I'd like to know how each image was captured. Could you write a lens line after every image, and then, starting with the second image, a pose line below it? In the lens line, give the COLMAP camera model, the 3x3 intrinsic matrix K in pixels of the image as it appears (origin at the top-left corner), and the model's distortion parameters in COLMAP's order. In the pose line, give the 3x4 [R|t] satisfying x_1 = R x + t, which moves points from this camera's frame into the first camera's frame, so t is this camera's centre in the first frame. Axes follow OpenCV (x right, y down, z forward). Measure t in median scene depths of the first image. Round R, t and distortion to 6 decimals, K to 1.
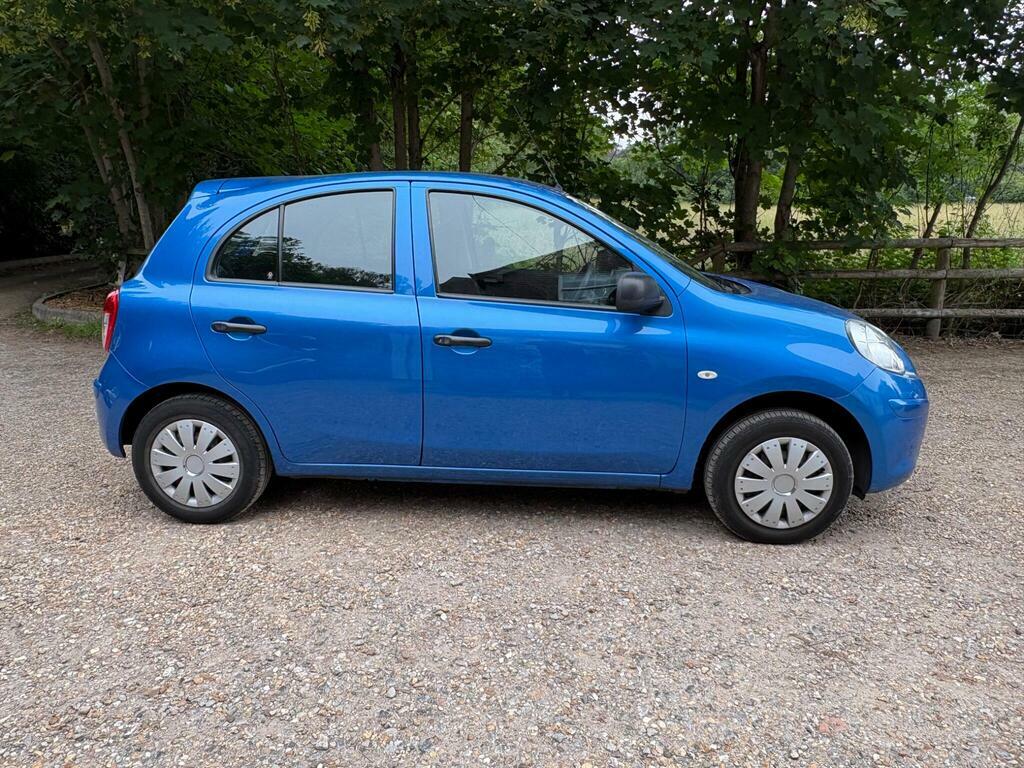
lens RADIAL K [[781.5, 0, 508.8], [0, 781.5, 376.0], [0, 0, 1]] dist [0.005572, -0.001552]
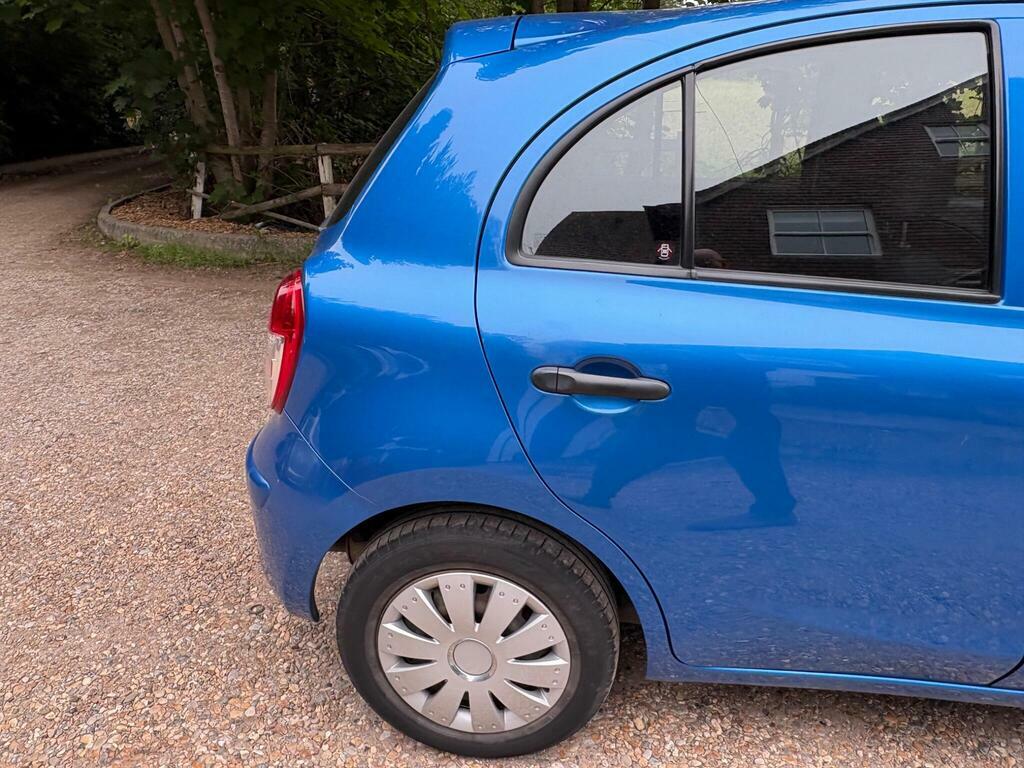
lens RADIAL K [[781.5, 0, 508.8], [0, 781.5, 376.0], [0, 0, 1]] dist [0.005572, -0.001552]
pose [[0.997675, 0.010924, -0.067272, -0.131961], [-0.001466, 0.990283, 0.139062, -0.044393], [0.068137, -0.138640, 0.987996, 0.212455]]
